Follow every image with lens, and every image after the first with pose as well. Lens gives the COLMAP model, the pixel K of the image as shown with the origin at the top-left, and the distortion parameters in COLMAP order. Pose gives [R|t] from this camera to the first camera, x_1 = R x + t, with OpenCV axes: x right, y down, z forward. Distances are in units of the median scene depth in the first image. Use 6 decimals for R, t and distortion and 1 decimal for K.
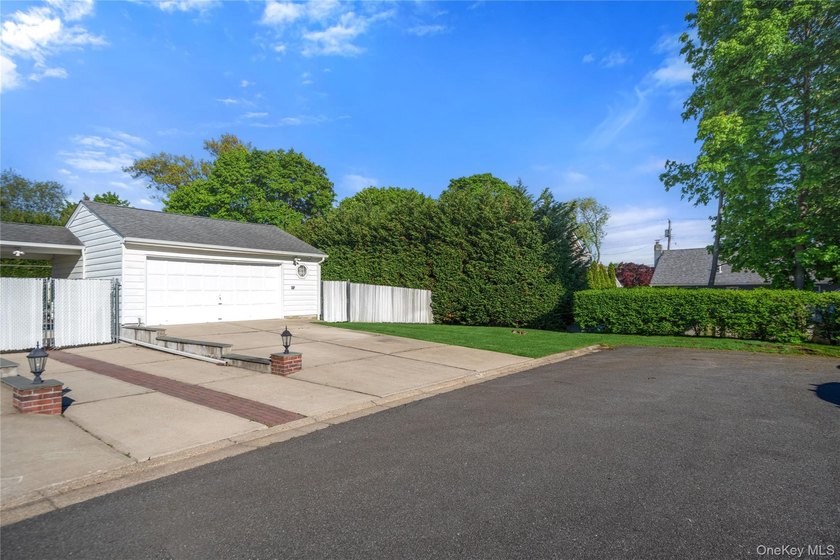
lens RADIAL K [[465.8, 0, 420.0], [0, 465.8, 280.0], [0, 0, 1]] dist [0.004533, 0.001820]
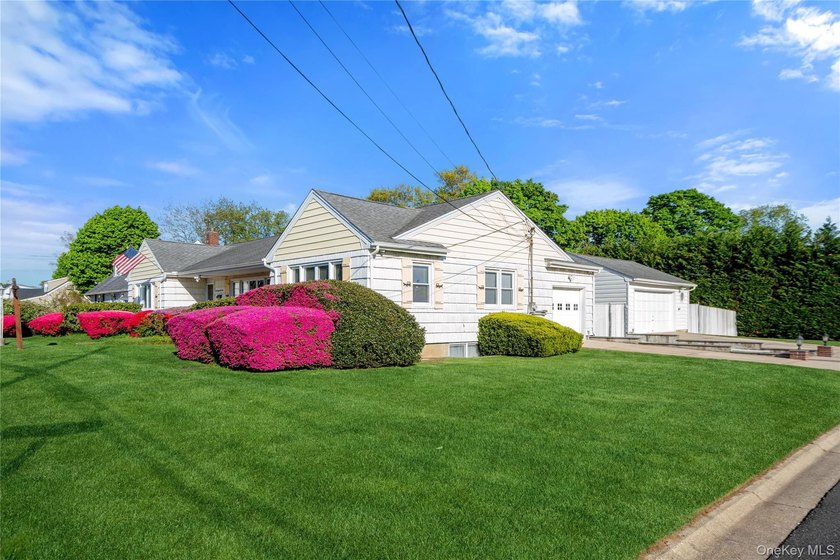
lens RADIAL K [[549.1, 0, 422.3], [0, 549.1, 314.4], [0, 0, 1]] dist [0.010744, -0.000330]
pose [[0.988547, 0.005668, -0.150805, -0.611414], [-0.000897, 0.999497, 0.031688, -0.014623], [0.150909, -0.031190, 0.988055, -0.564079]]
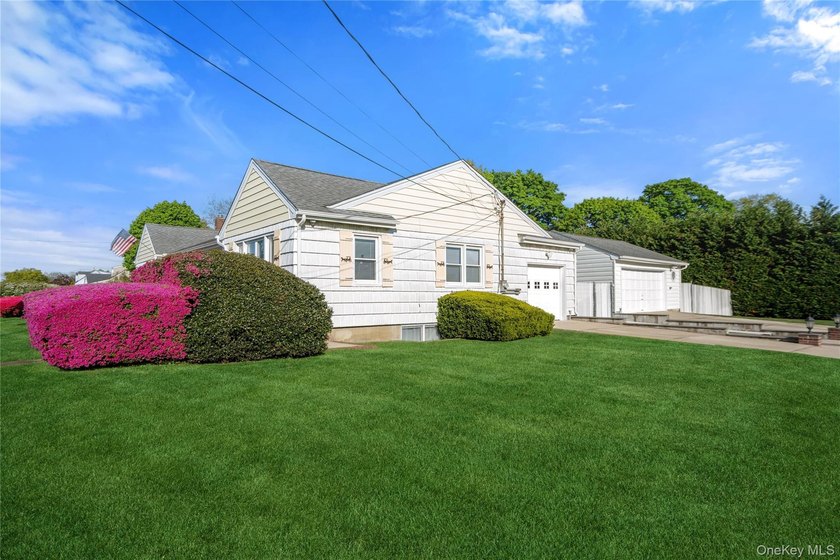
lens RADIAL K [[465.8, 0, 420.0], [0, 465.8, 280.0], [0, 0, 1]] dist [0.004533, 0.001820]
pose [[0.975925, -0.003873, -0.218071, -0.542025], [0.003696, 0.999992, -0.001220, -0.006475], [0.218074, 0.000385, 0.975932, -0.378820]]
